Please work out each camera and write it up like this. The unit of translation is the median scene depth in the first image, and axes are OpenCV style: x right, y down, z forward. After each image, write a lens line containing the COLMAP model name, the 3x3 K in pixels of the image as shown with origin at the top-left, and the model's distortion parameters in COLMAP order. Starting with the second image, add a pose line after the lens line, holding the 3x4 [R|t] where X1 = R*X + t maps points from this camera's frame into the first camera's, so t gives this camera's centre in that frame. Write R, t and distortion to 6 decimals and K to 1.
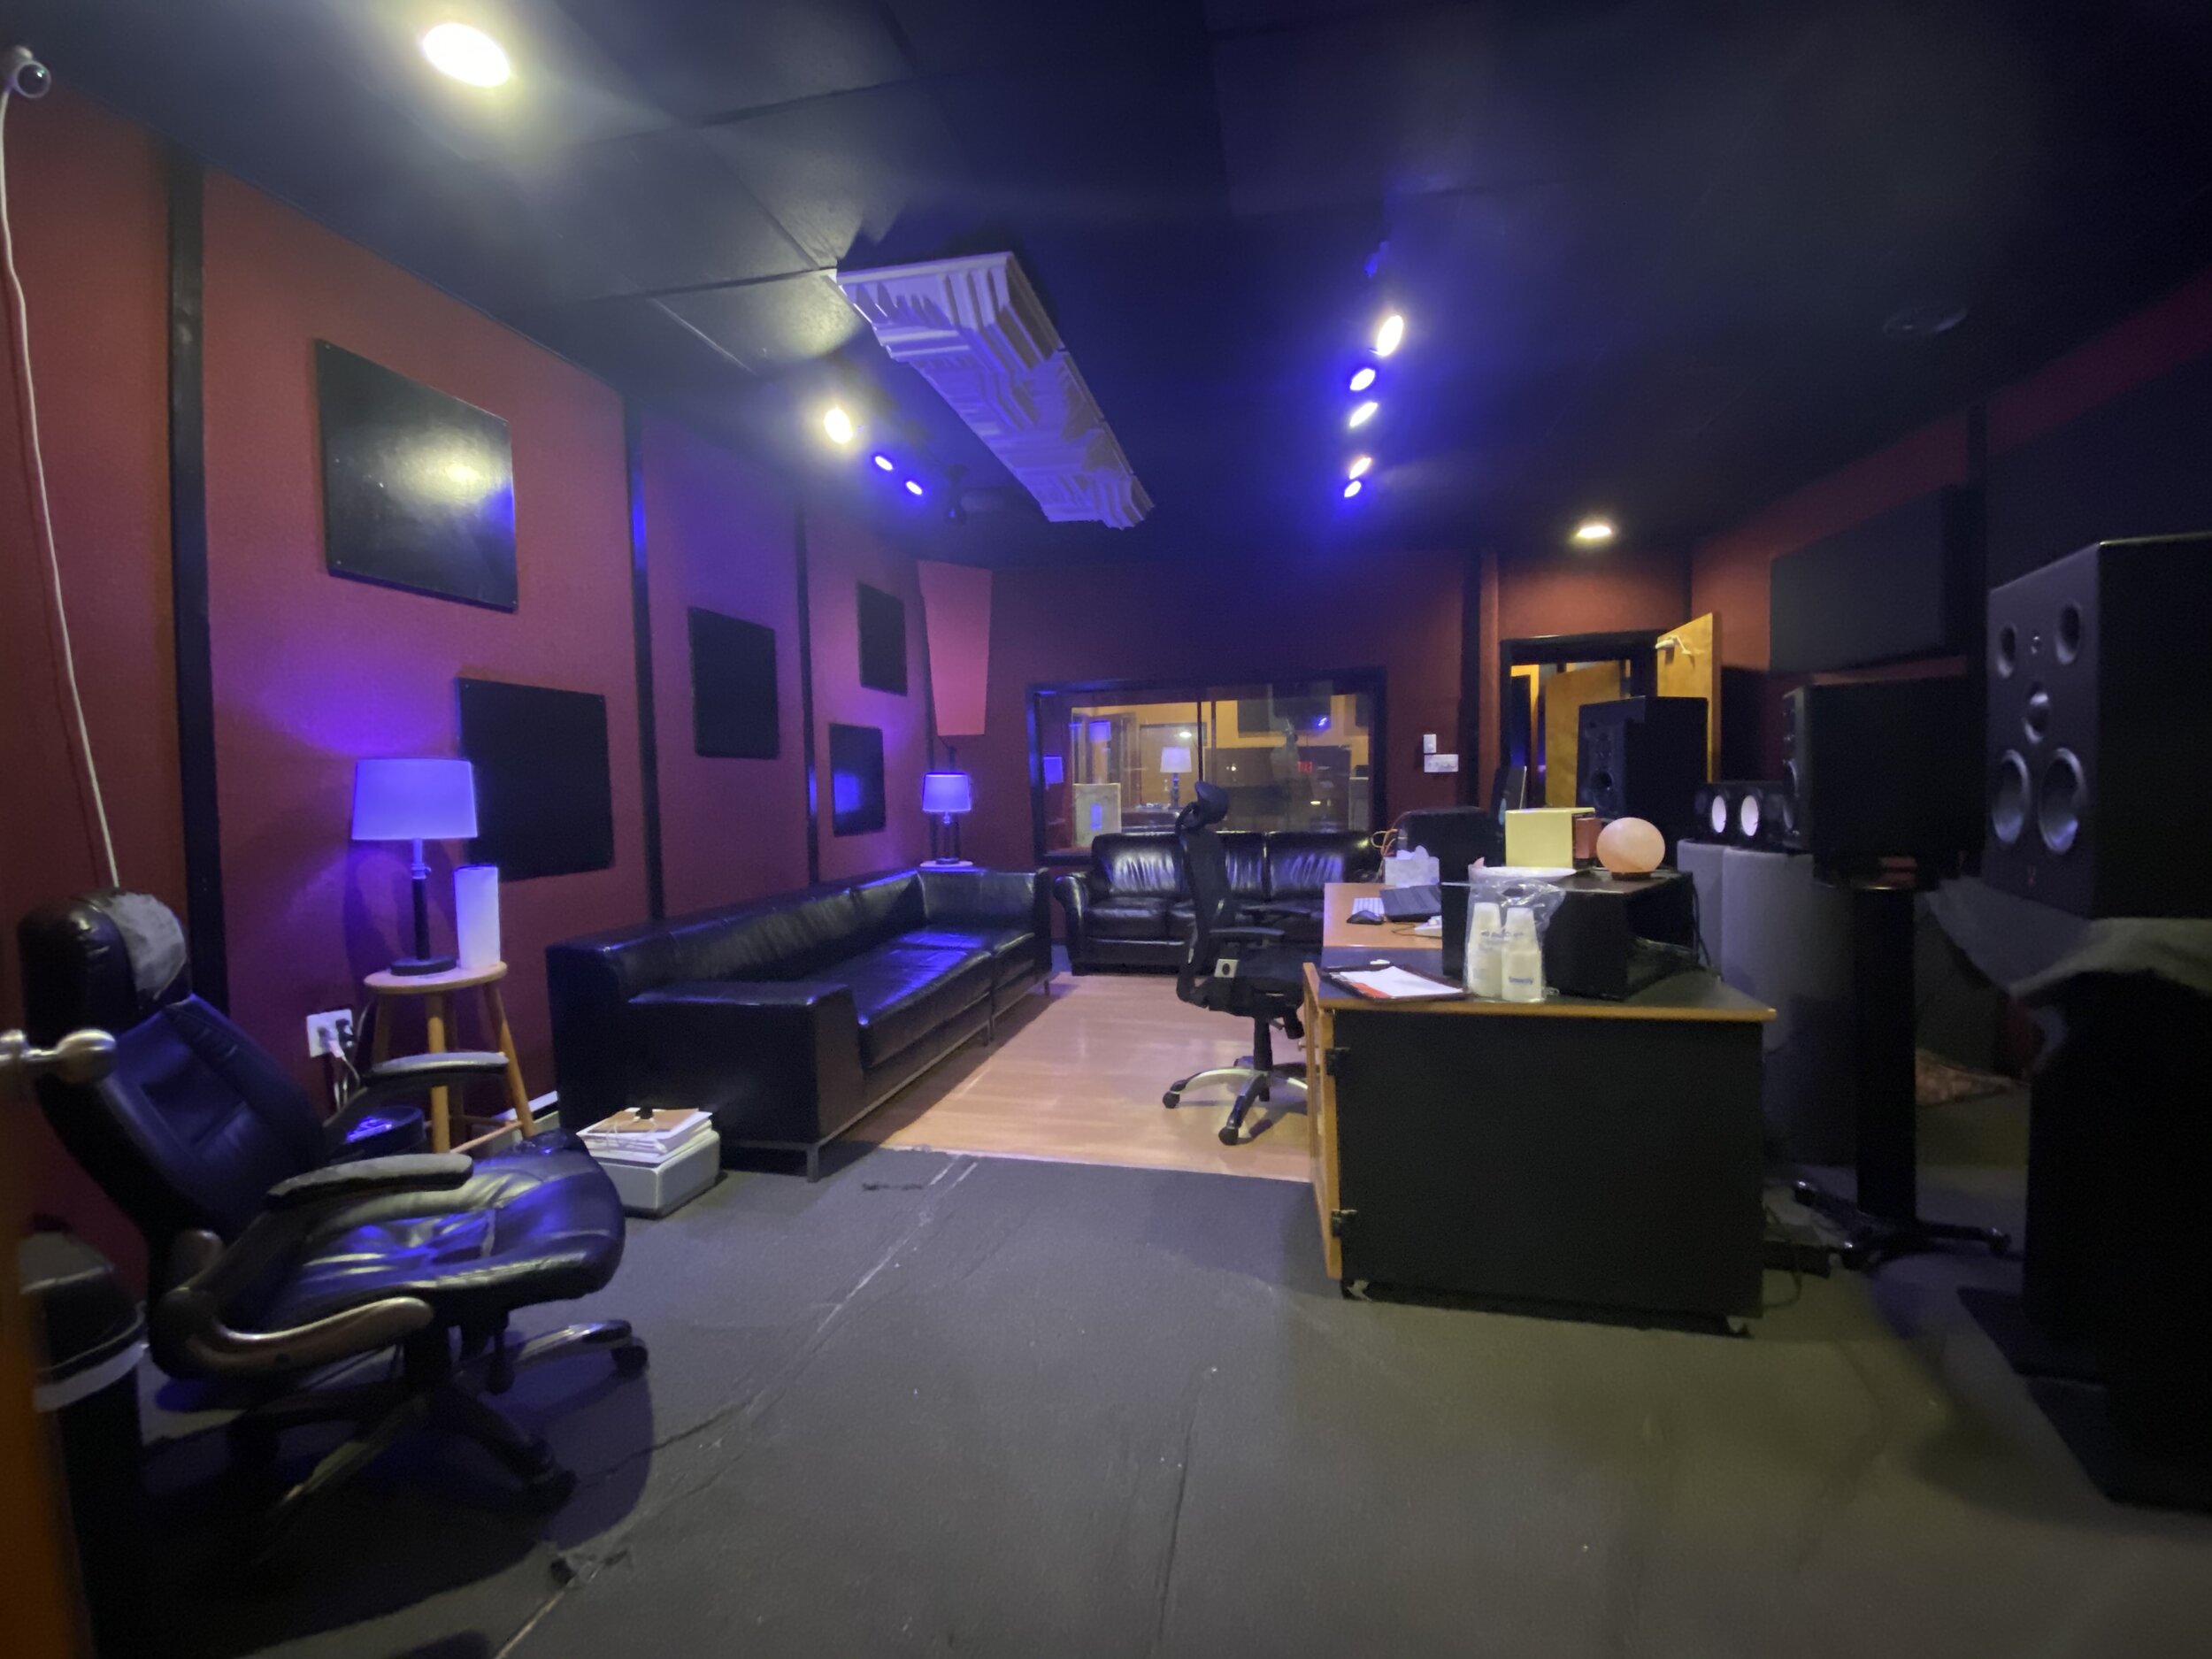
lens RADIAL K [[892.5, 0, 1100.0], [0, 892.5, 833.7], [0, 0, 1]] dist [-0.001421, -0.003564]
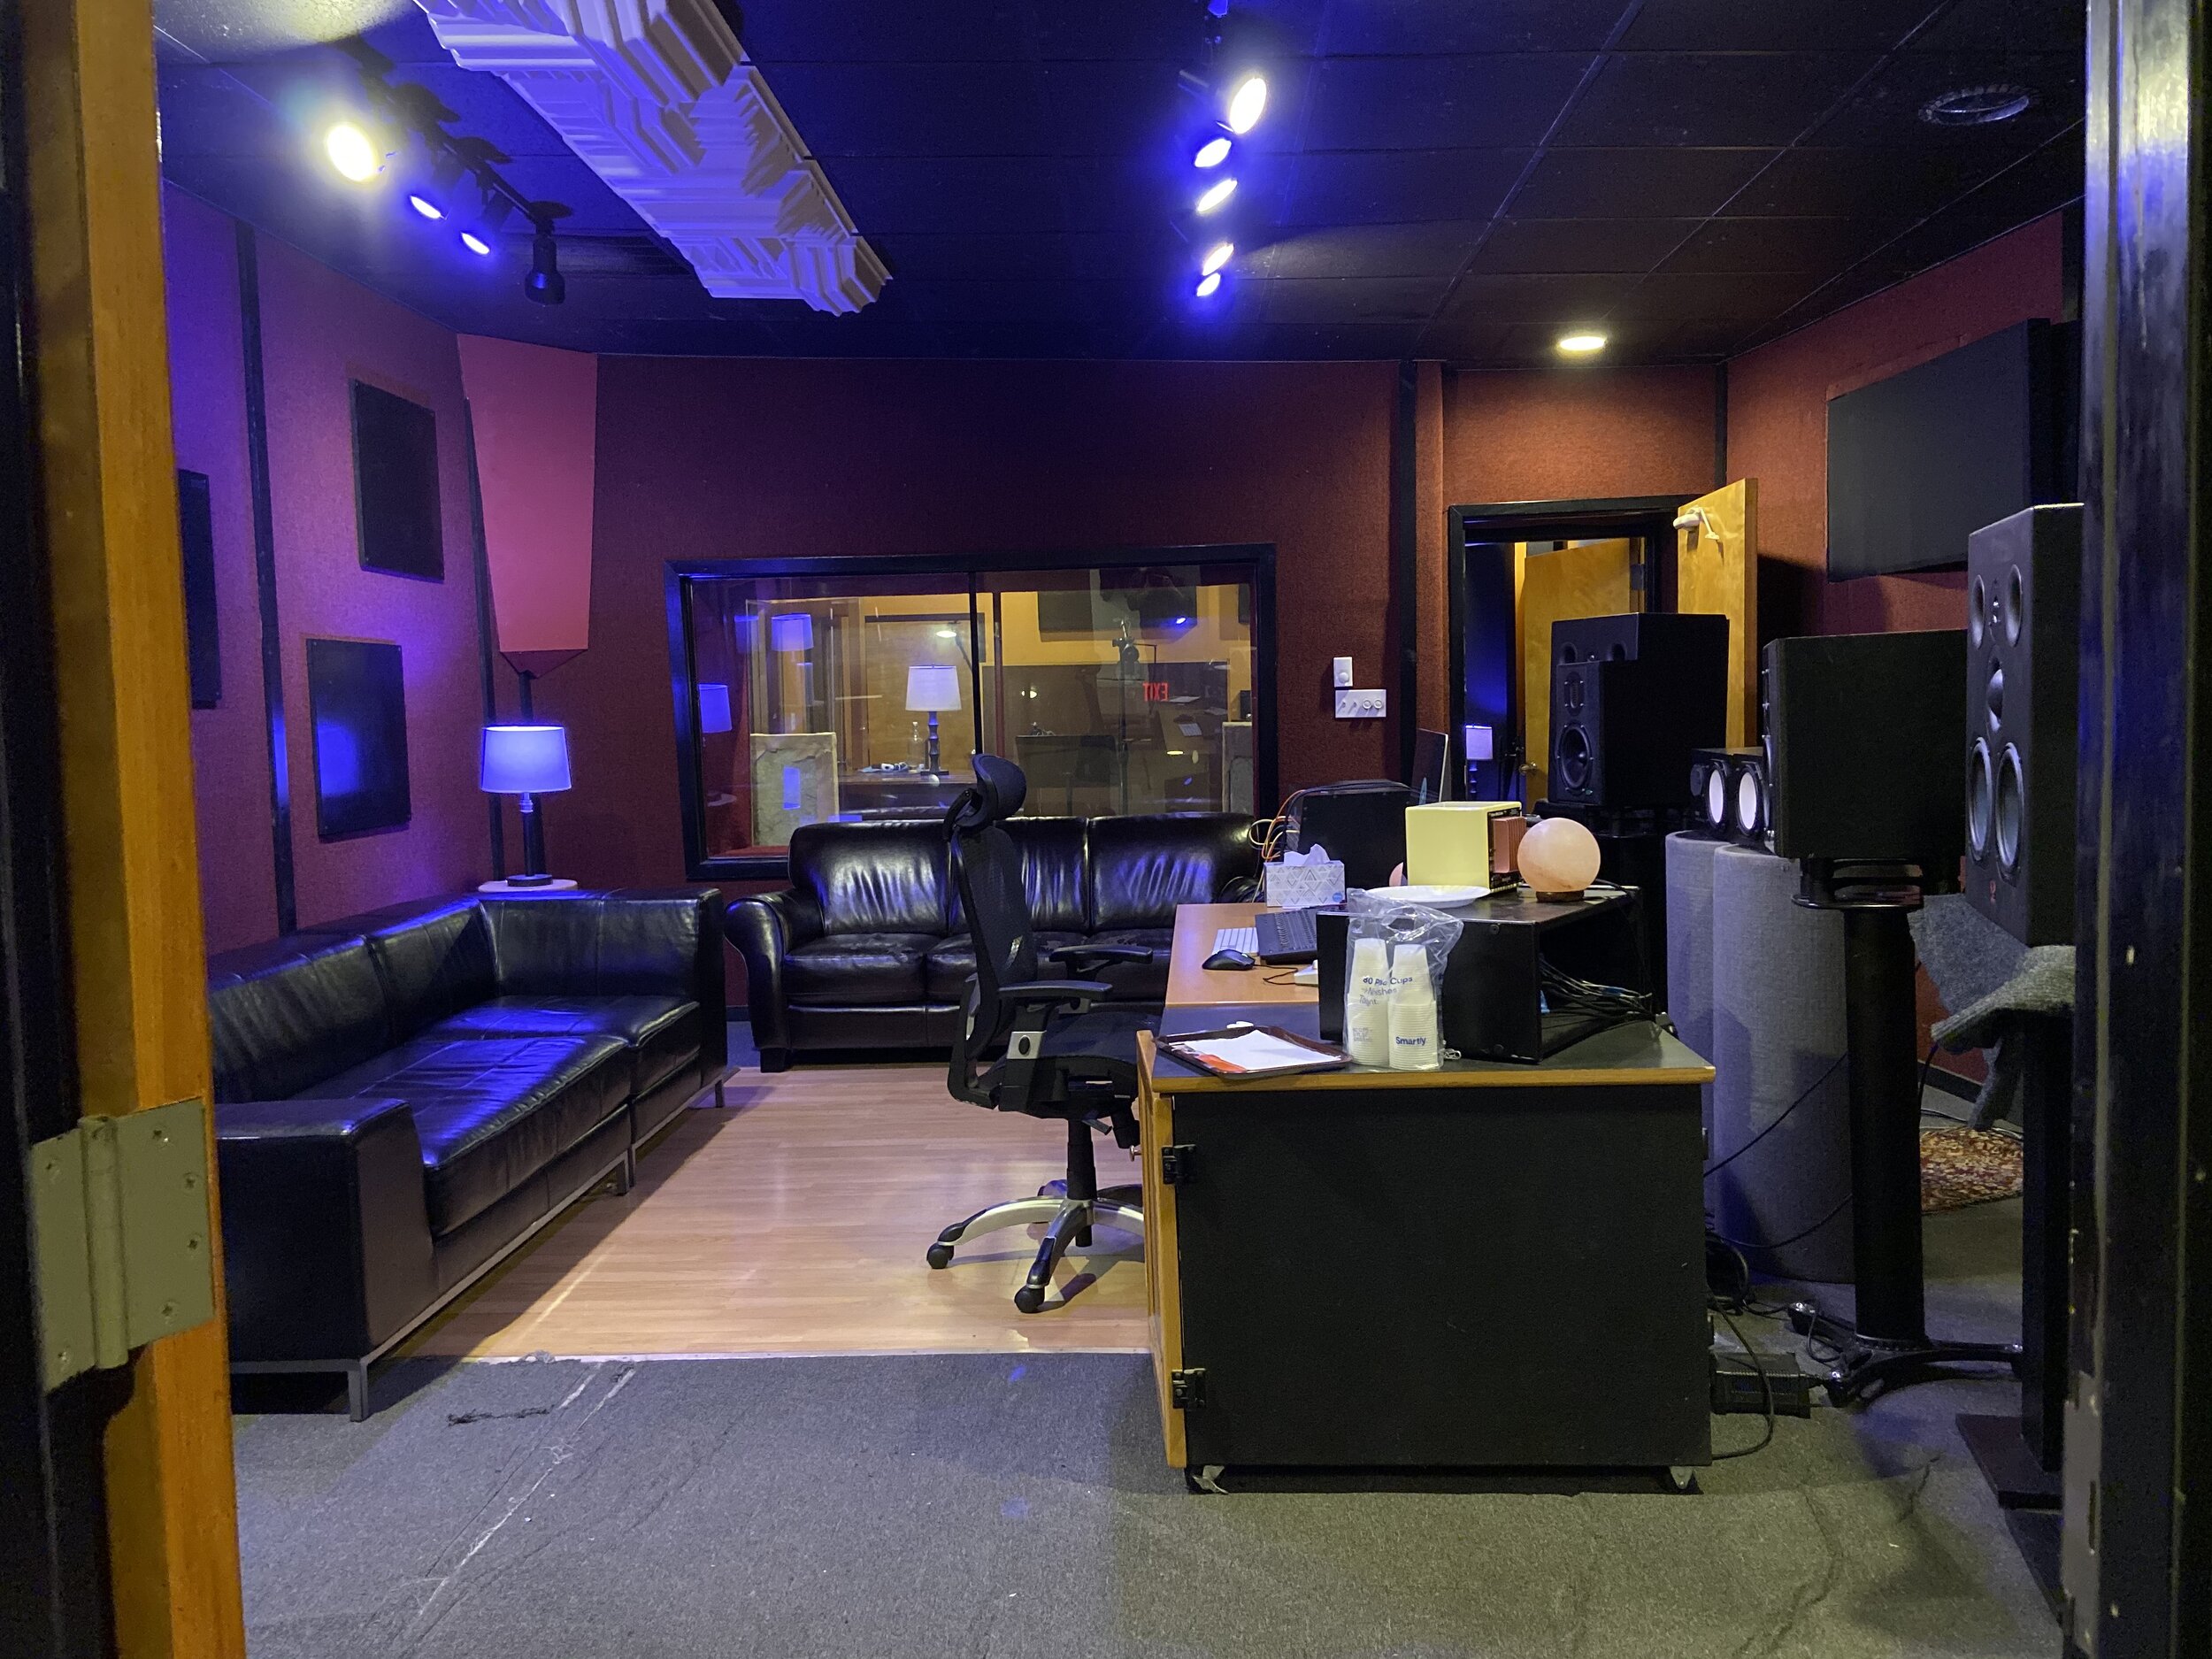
lens RADIAL K [[1664.4, 0, 1123.5], [0, 1664.4, 821.3], [0, 0, 1]] dist [0.066340, -0.078152]
pose [[0.979717, -0.015628, 0.199776, -0.026053], [0.013443, 0.999834, 0.012286, -0.025092], [-0.199934, -0.009351, 0.979765, -0.198061]]
